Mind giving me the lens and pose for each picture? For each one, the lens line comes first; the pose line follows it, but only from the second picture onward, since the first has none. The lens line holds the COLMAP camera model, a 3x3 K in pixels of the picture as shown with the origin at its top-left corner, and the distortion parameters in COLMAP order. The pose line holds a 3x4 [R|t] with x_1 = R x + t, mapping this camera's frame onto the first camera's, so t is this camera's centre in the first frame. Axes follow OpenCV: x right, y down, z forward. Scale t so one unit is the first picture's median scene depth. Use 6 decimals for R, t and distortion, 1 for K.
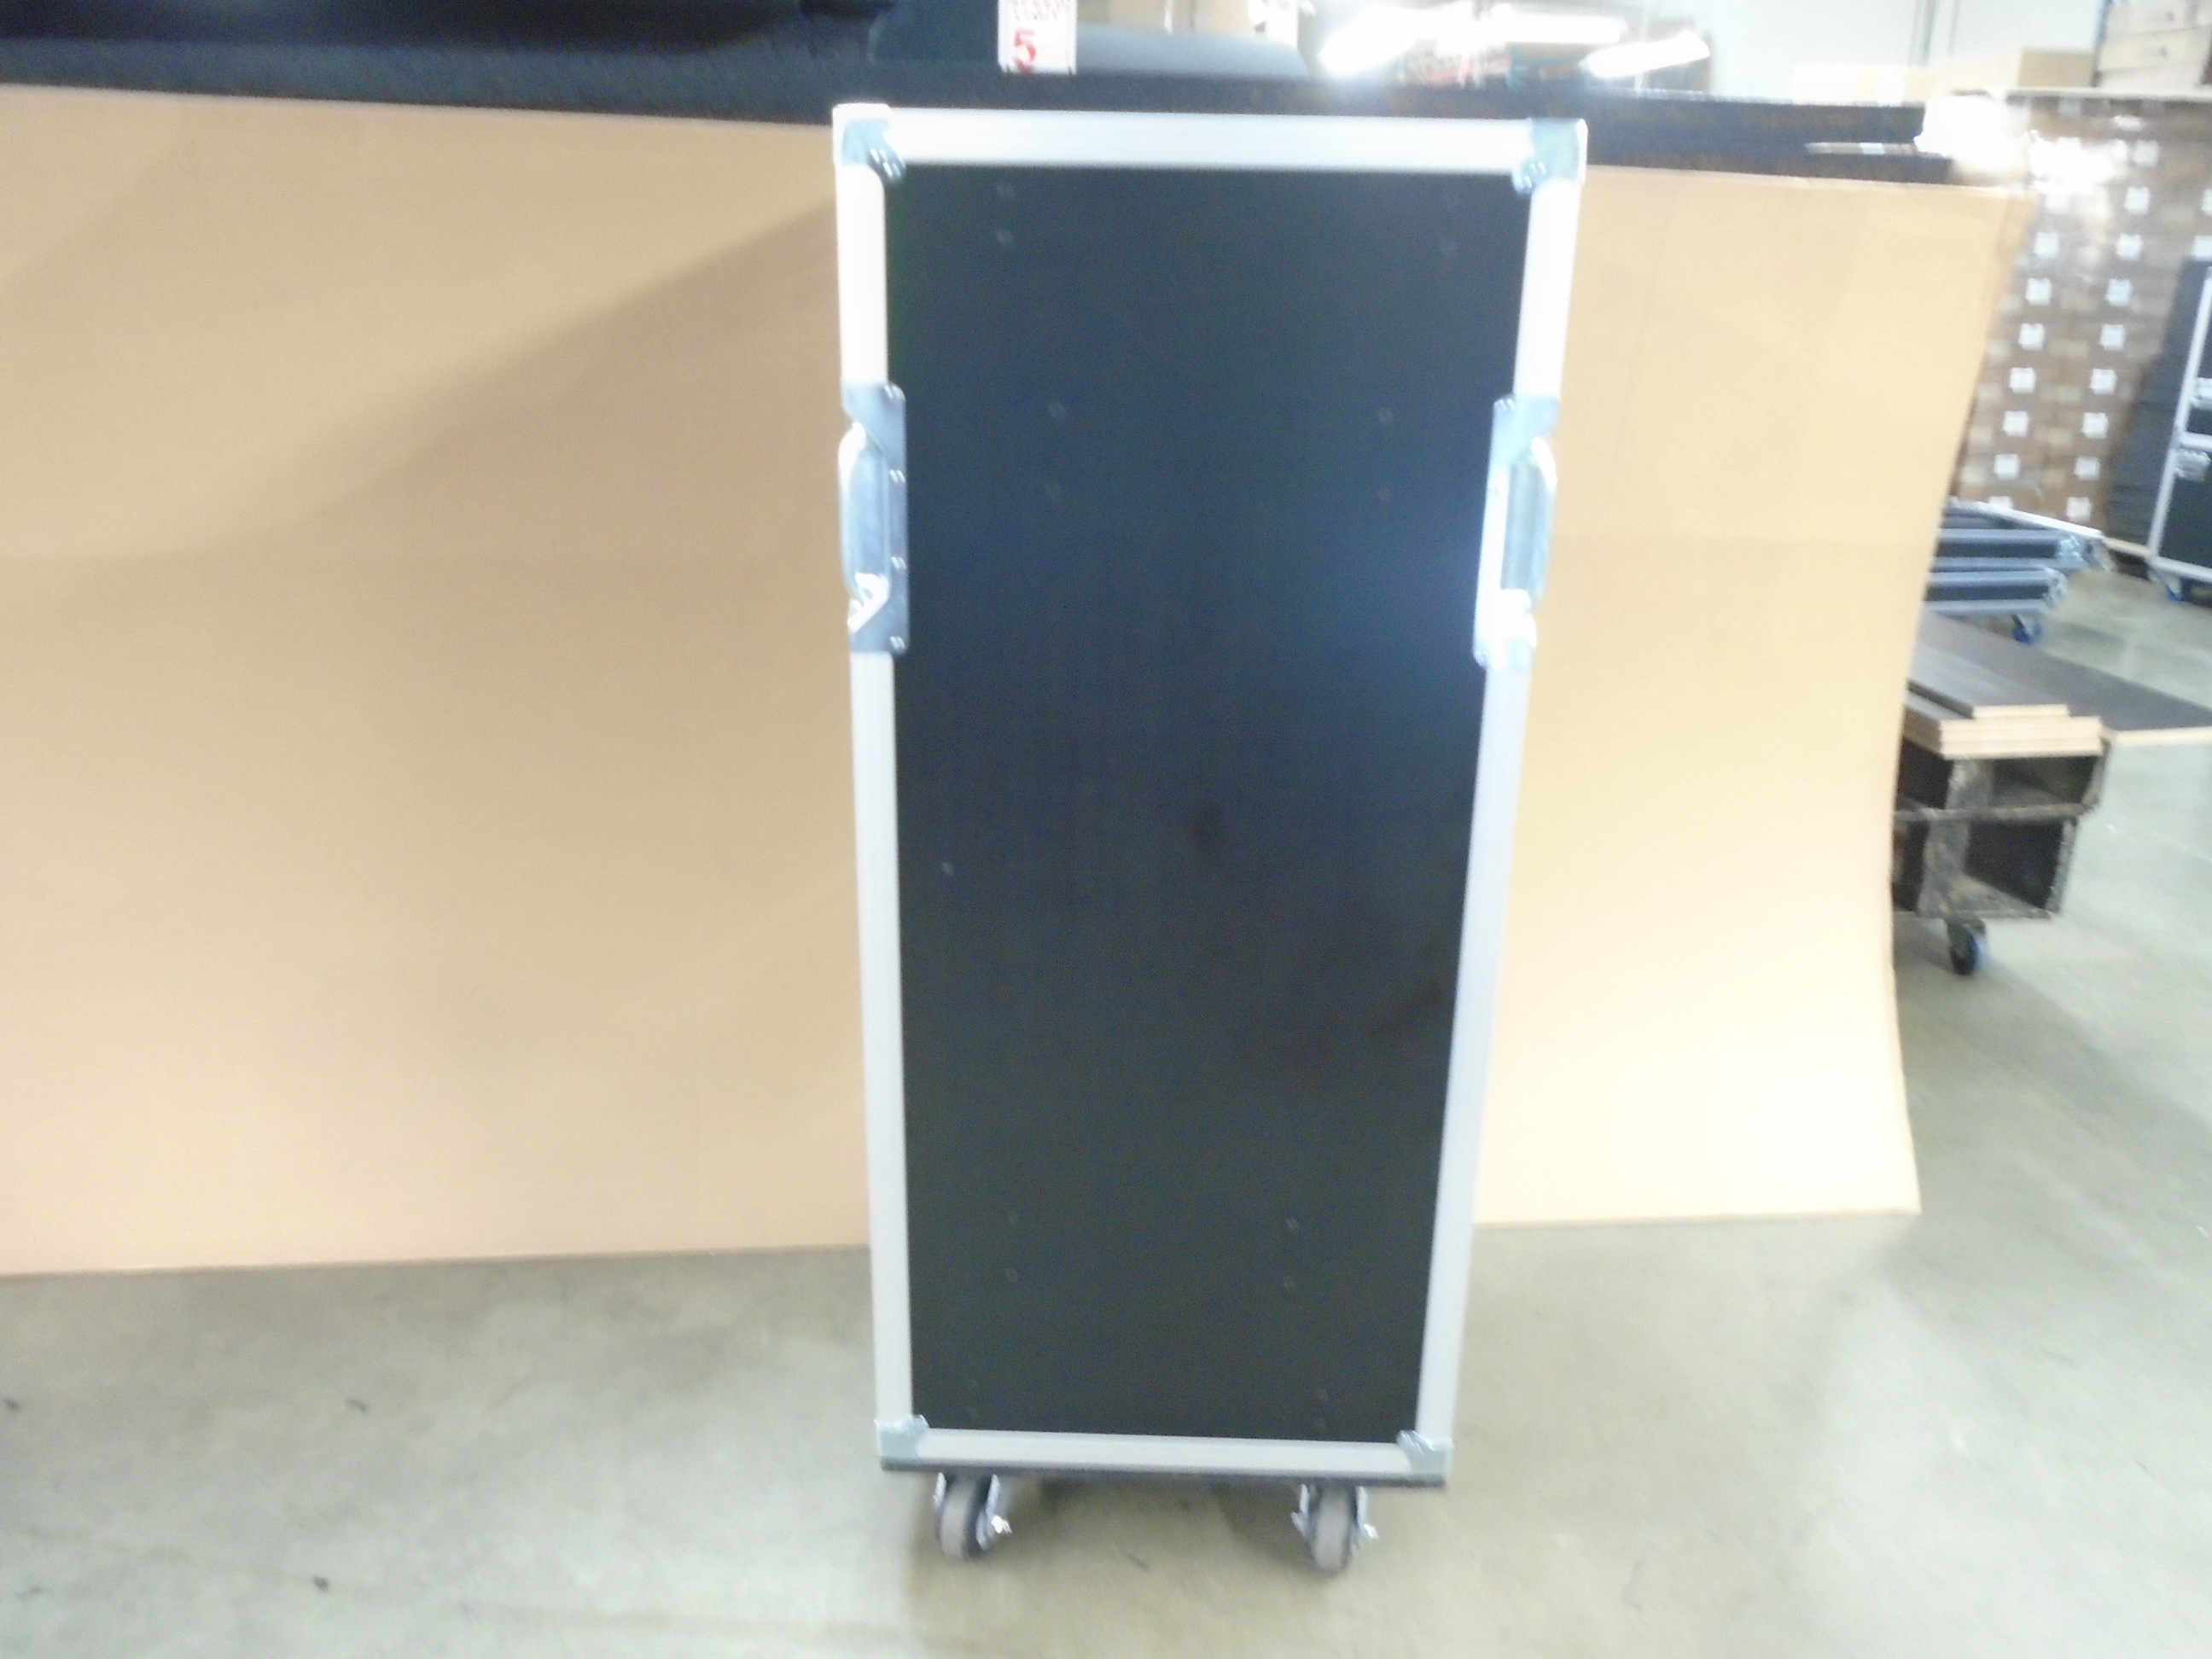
lens RADIAL K [[1701.8, 0, 1092.4], [0, 1701.8, 819.6], [0, 0, 1]] dist [-0.003858, 0.002411]
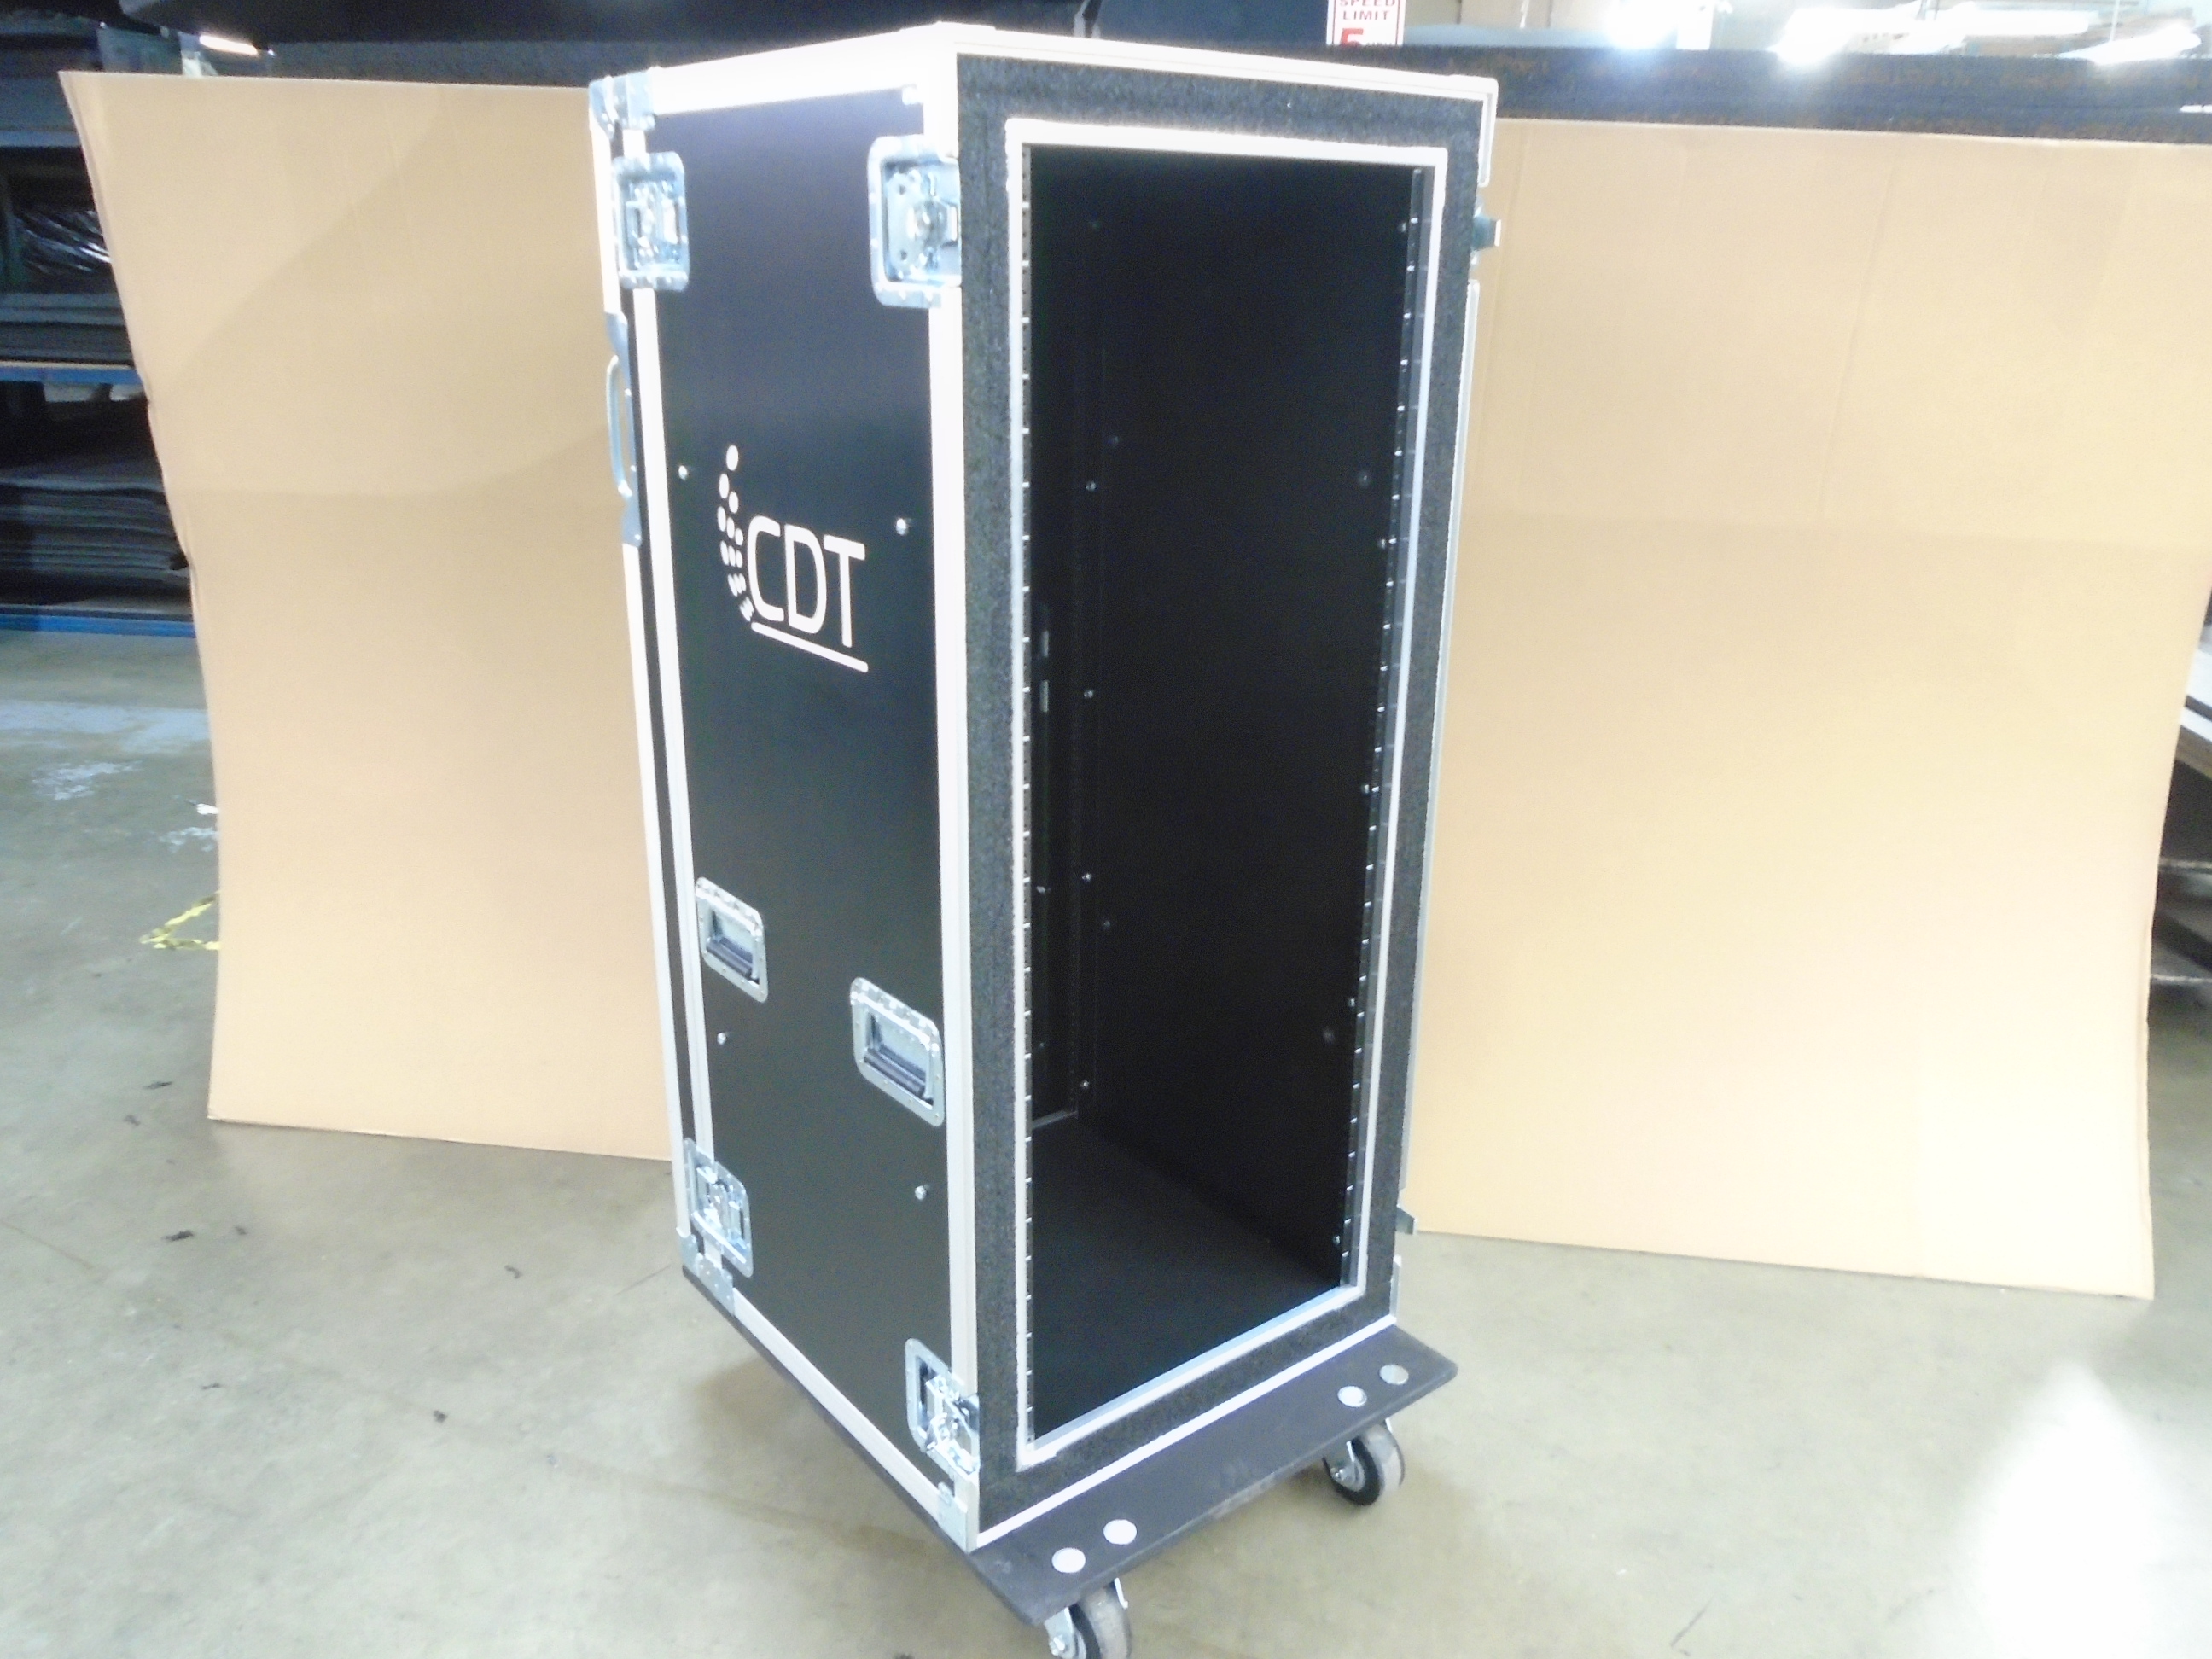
lens RADIAL K [[1700.2, 0, 1092.1], [0, 1700.2, 819.3], [0, 0, 1]] dist [-0.004063, -0.002672]
pose [[0.972486, 0.072256, -0.221472, 0.138632], [-0.074667, 0.997205, -0.002522, 0.025648], [0.220671, 0.018989, 0.975164, 0.006568]]
